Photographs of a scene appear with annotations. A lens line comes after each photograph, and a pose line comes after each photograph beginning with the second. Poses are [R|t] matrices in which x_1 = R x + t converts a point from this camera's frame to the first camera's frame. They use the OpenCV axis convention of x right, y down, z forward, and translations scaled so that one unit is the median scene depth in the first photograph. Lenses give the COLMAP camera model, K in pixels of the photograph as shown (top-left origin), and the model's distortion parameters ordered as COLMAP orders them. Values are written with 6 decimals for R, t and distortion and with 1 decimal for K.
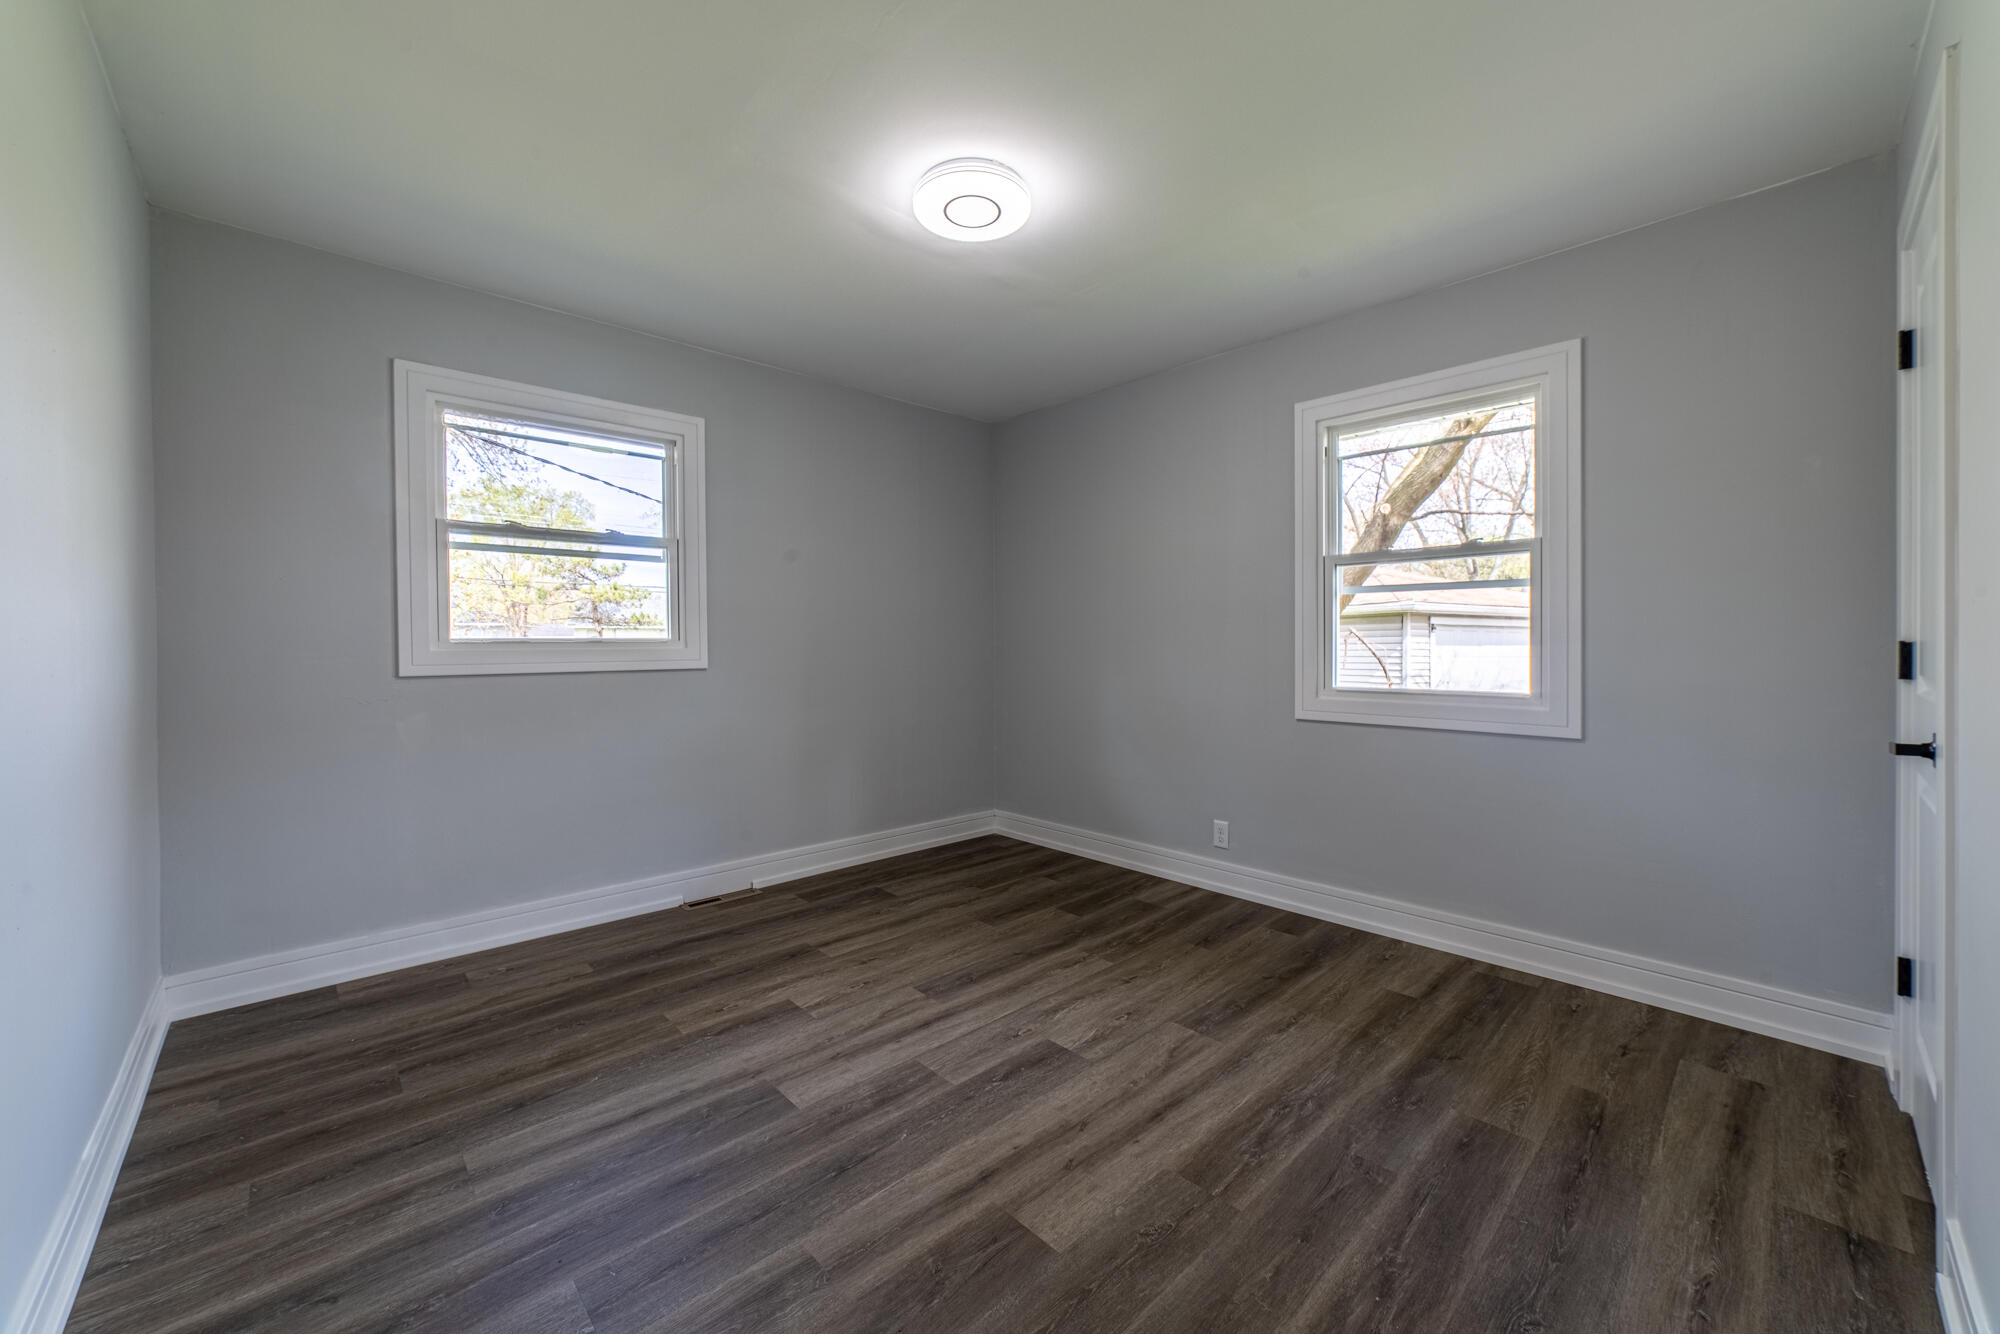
lens RADIAL K [[770.2, 0, 996.9], [0, 770.2, 657.6], [0, 0, 1]] dist [-0.000270, 0.001032]
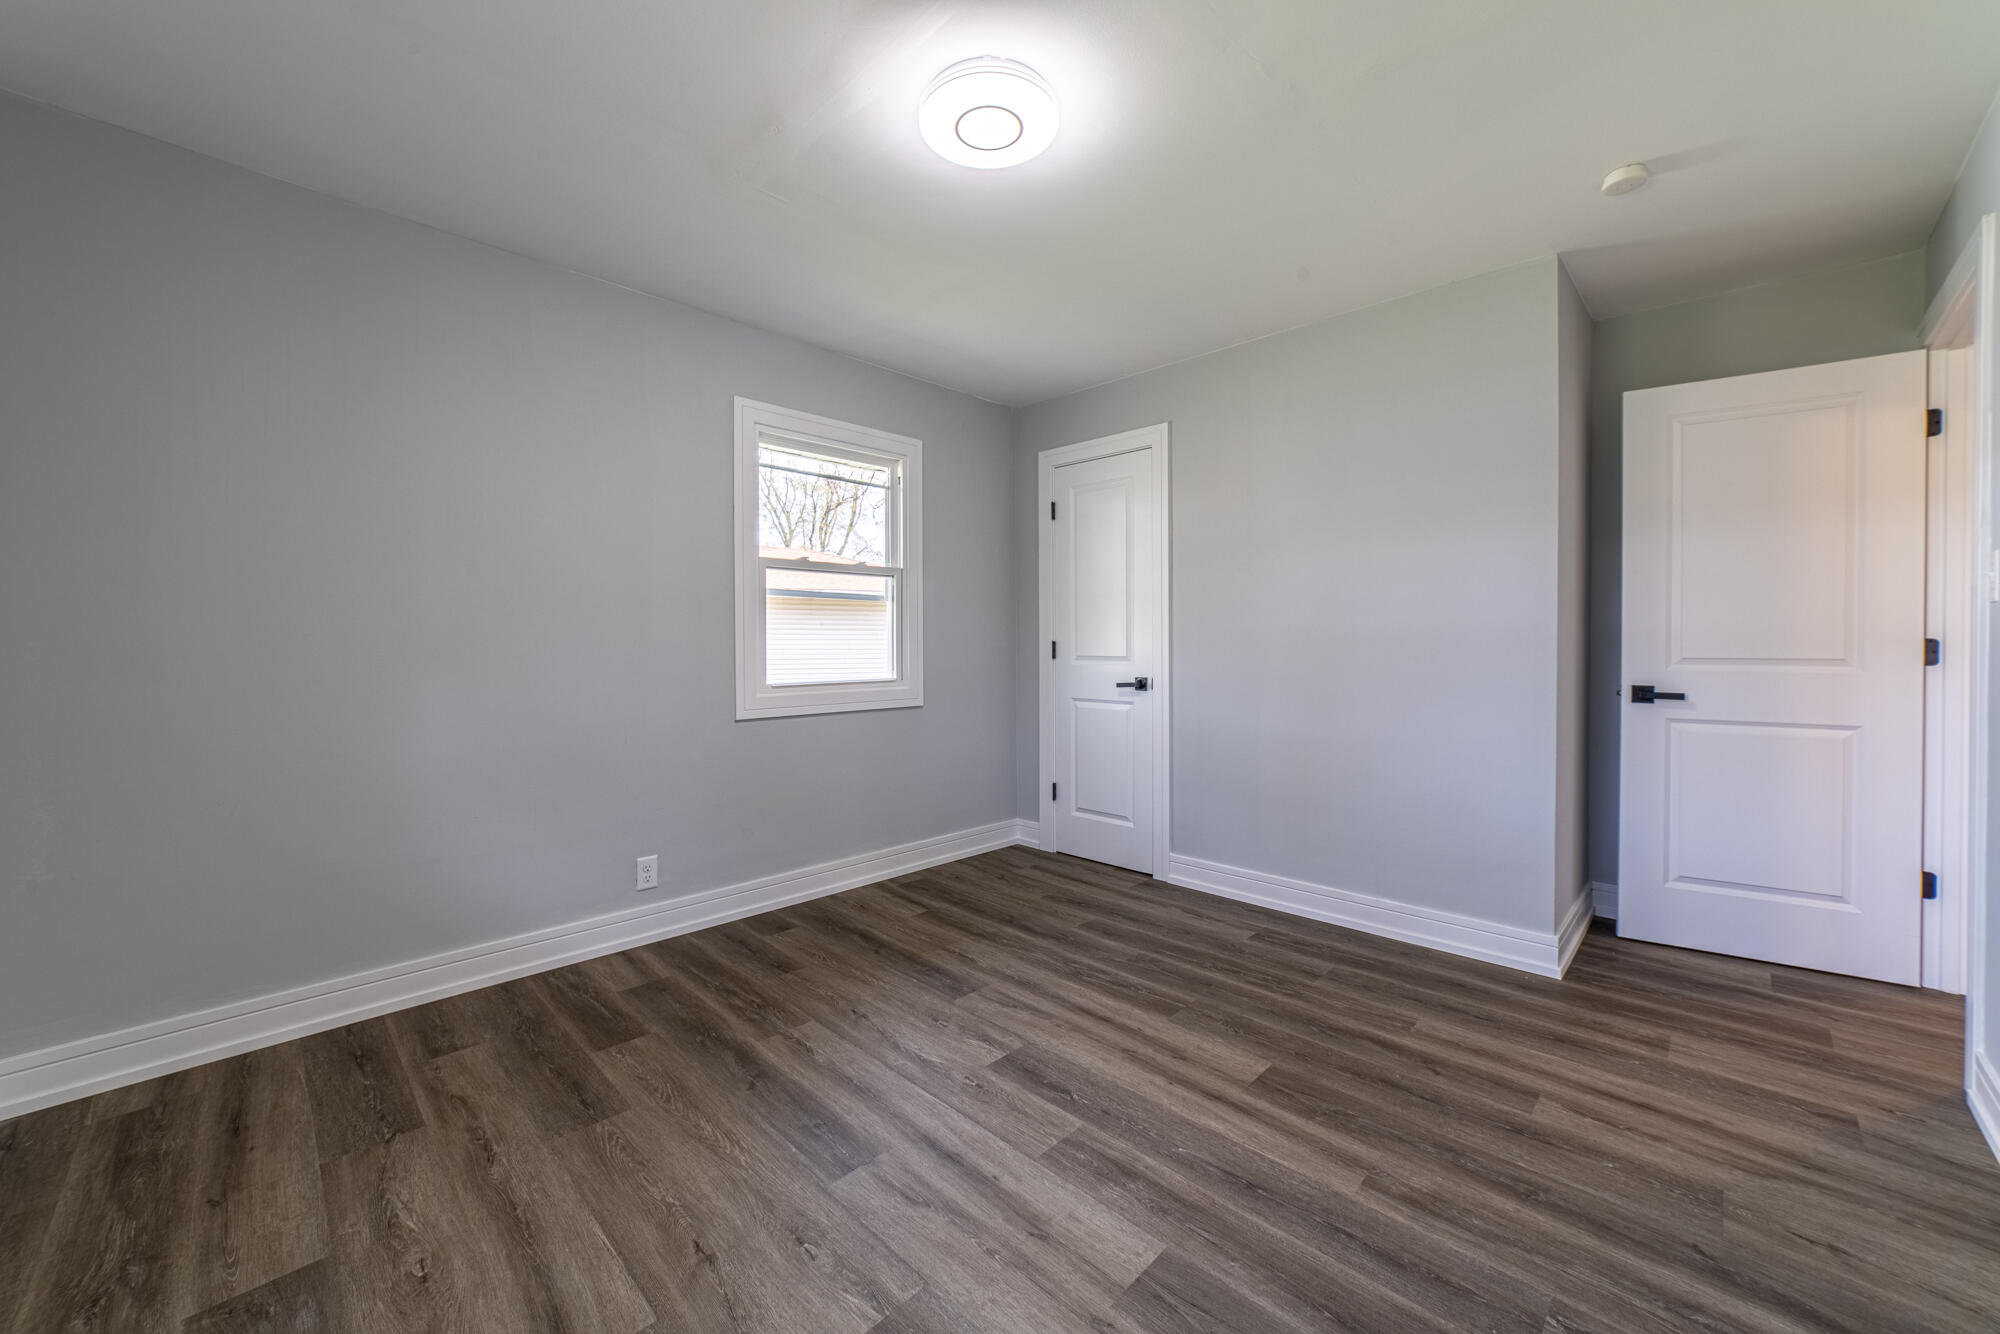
lens RADIAL K [[770.2, 0, 1014.5], [0, 770.2, 655.6], [0, 0, 1]] dist [-0.000270, 0.001032]
pose [[-0.071209, -0.008827, 0.997422, -0.877693], [0.010694, 0.999897, 0.009613, -0.010127], [-0.997404, 0.011351, -0.071107, 1.046494]]
